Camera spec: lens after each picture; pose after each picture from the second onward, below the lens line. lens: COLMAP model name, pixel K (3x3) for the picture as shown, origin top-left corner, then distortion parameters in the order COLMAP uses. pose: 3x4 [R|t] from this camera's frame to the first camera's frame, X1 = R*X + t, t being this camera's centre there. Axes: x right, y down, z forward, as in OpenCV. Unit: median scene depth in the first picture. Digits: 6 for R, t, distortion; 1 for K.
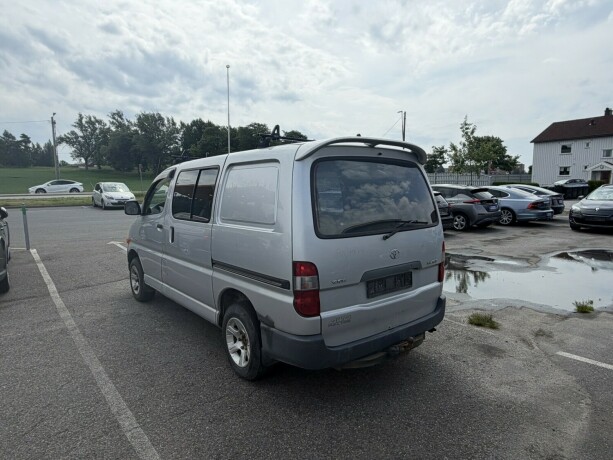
lens RADIAL K [[398.2, 0, 283.7], [0, 398.2, 233.2], [0, 0, 1]] dist [0.000267, -0.001532]
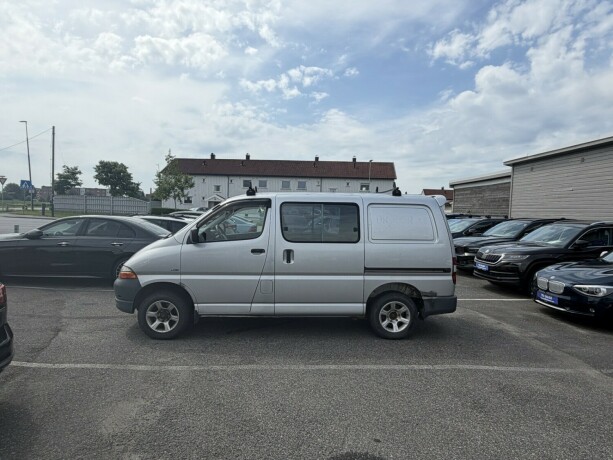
lens RADIAL K [[405.6, 0, 306.5], [0, 405.6, 230.0], [0, 0, 1]] dist [-0.002277, -0.000280]
pose [[0.550325, -0.011499, 0.834872, -1.057899], [0.066953, 0.997293, -0.030397, -0.028552], [-0.832262, 0.072625, 0.549605, 0.244431]]
